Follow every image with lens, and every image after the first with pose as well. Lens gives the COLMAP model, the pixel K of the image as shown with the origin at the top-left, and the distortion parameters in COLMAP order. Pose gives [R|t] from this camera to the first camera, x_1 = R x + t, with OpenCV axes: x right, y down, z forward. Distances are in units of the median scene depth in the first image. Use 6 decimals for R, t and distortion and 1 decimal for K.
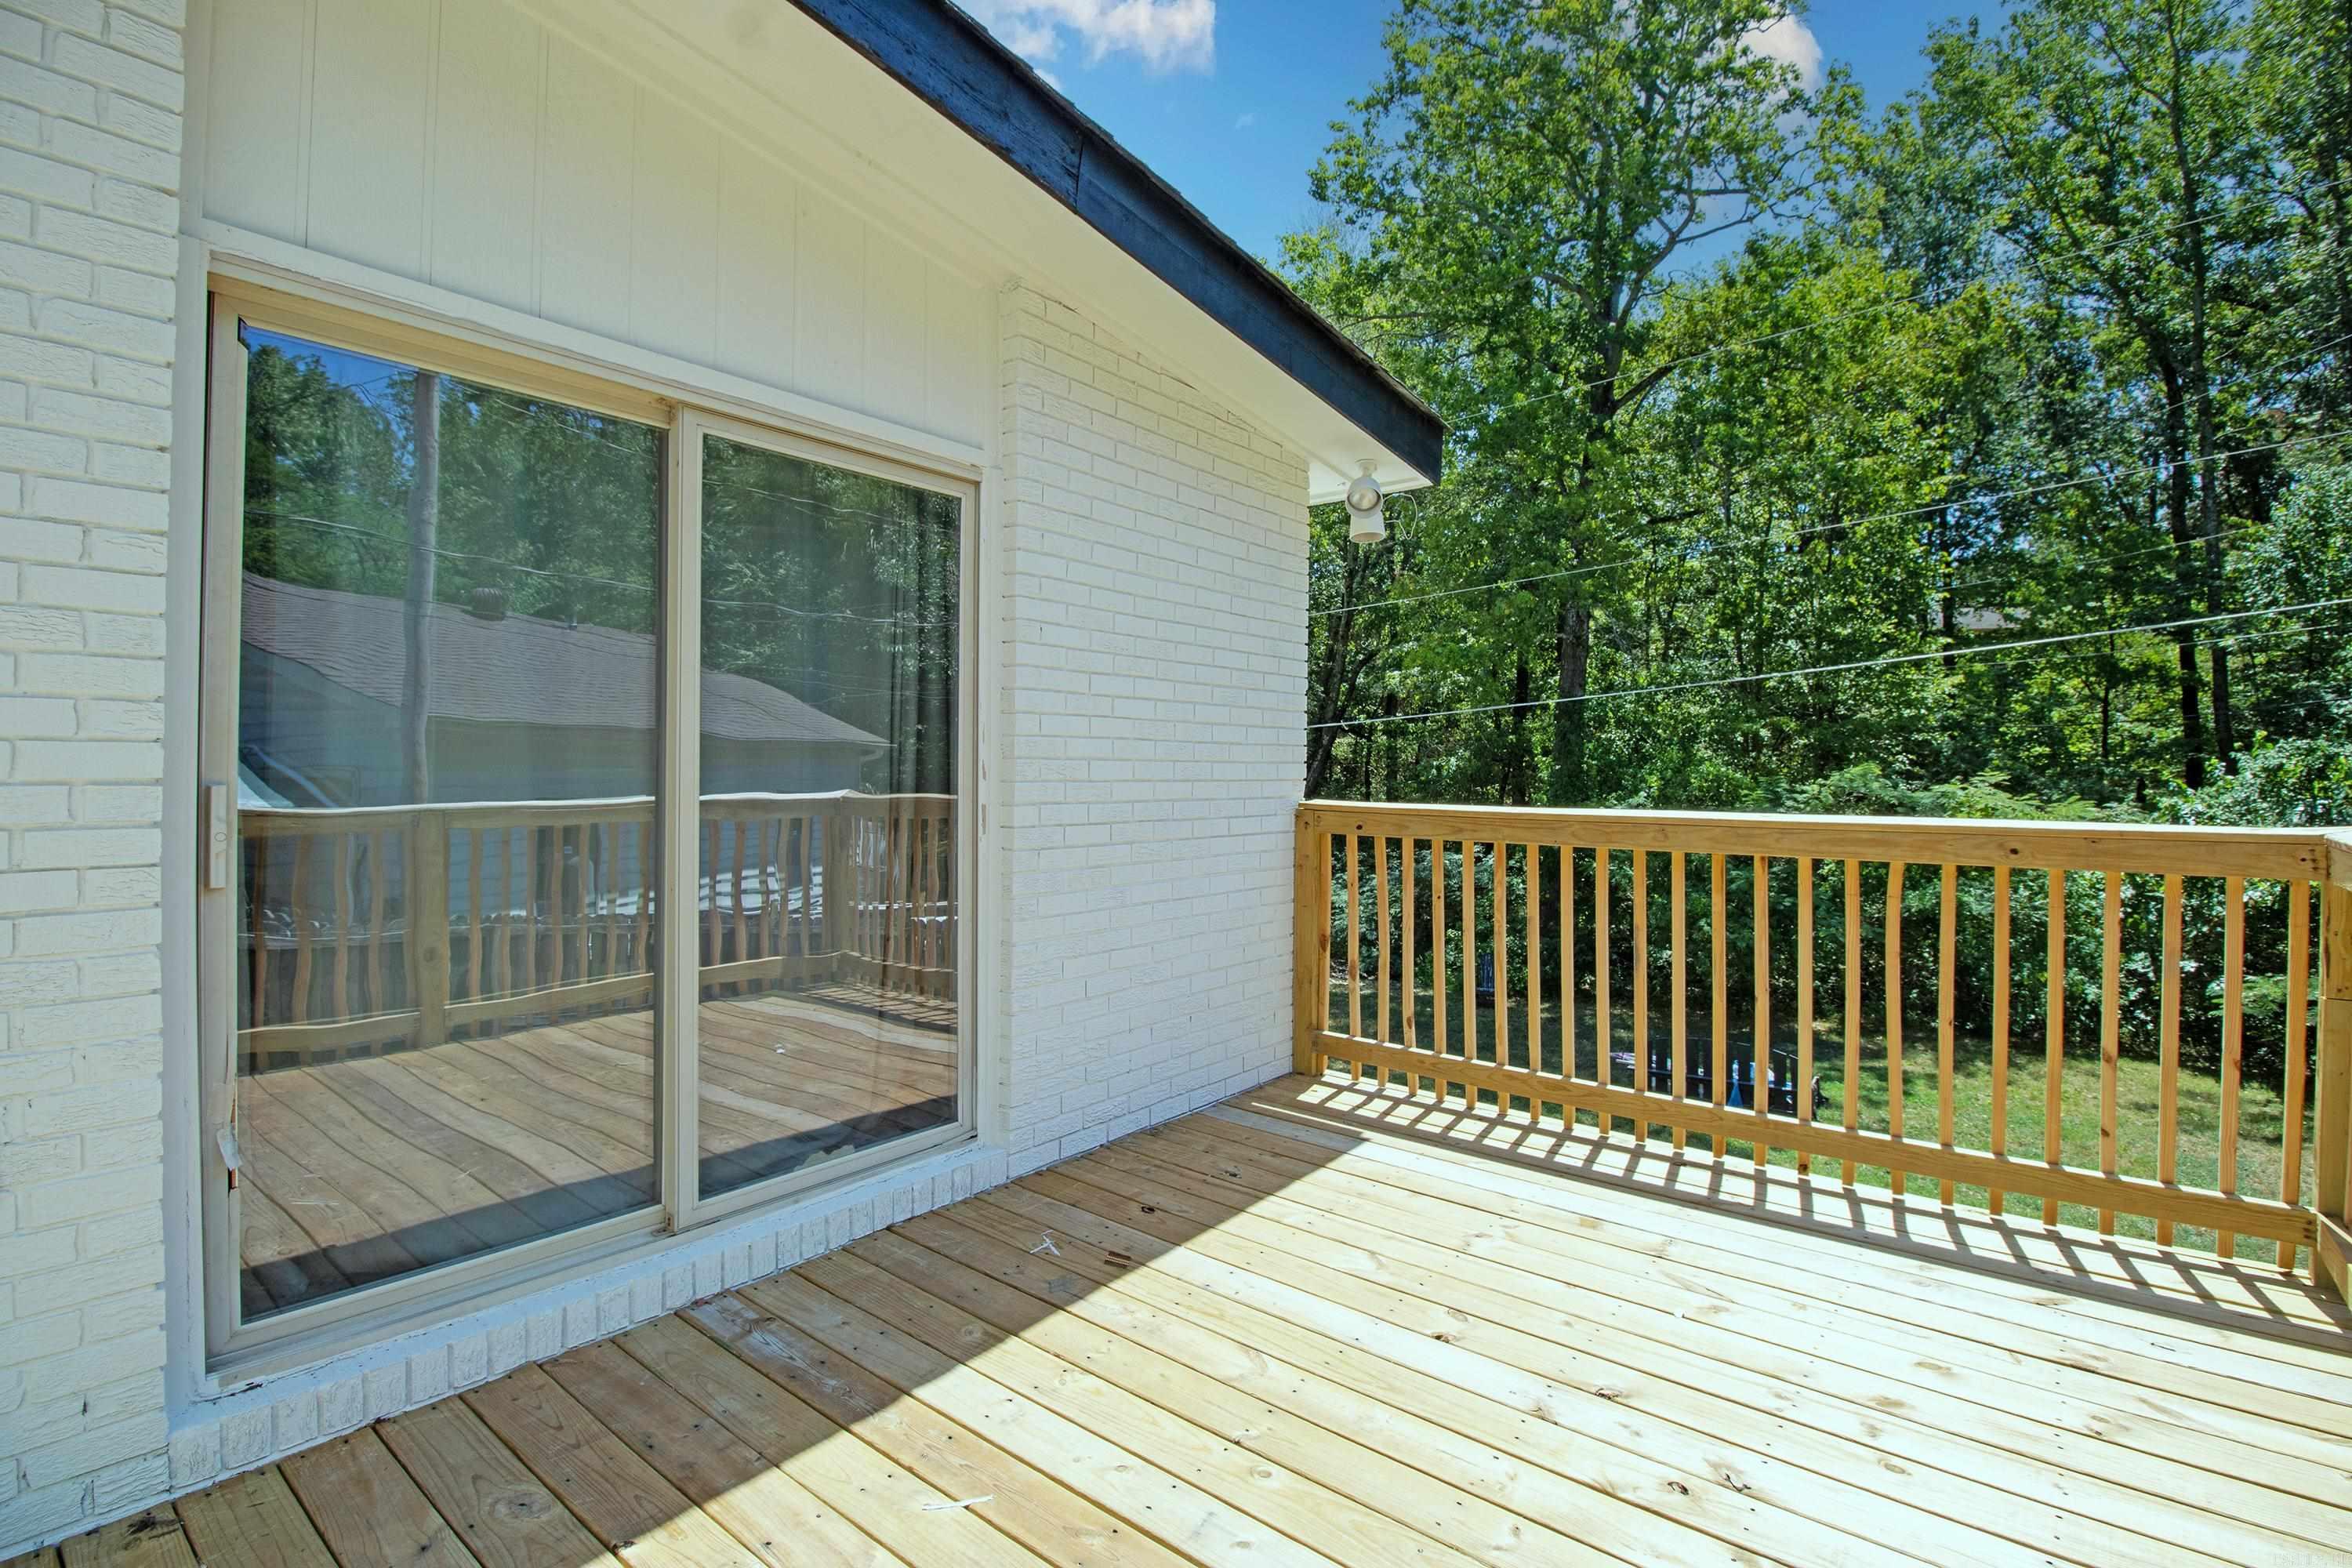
lens RADIAL K [[1073.6, 0, 1174.9], [0, 1073.6, 788.8], [0, 0, 1]] dist [-0.012982, -0.000501]
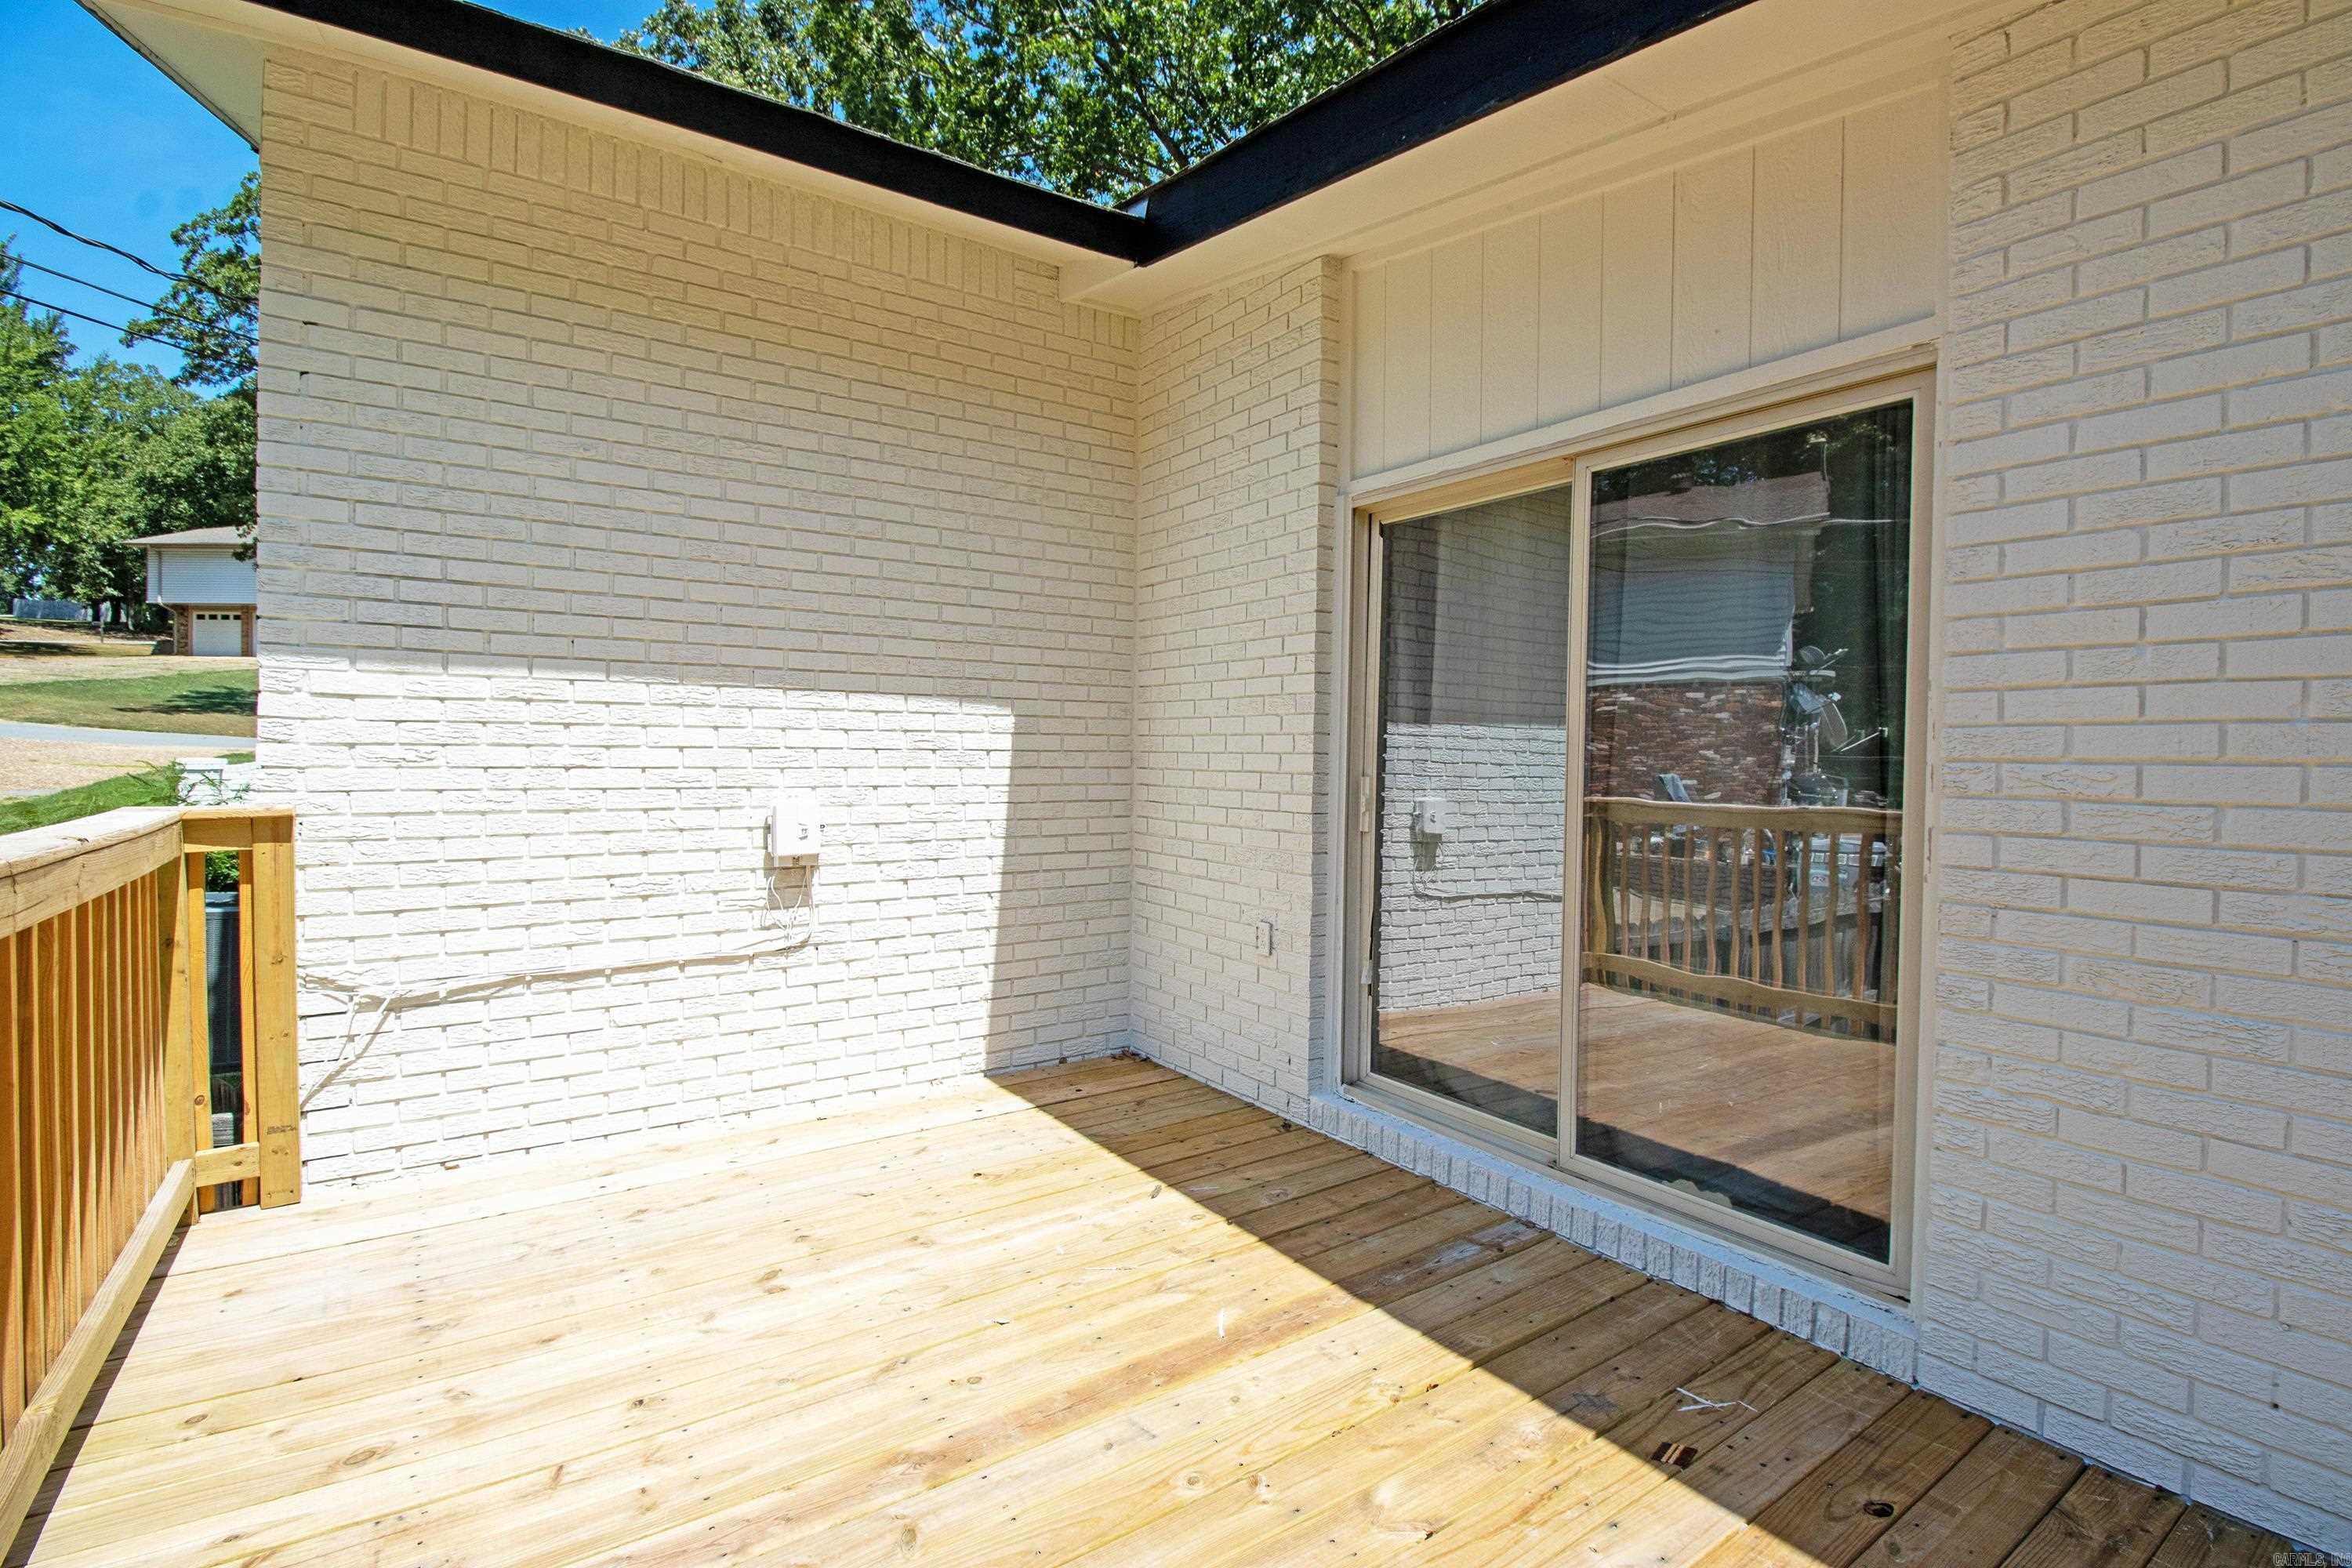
lens RADIAL K [[1073.6, 0, 1175.1], [0, 1073.6, 767.0], [0, 0, 1]] dist [-0.012982, -0.000501]
pose [[-0.274743, 0.005476, -0.961502, 0.763153], [-0.023713, 0.999641, 0.012469, -0.027267], [0.961225, 0.026226, -0.274515, 0.896911]]
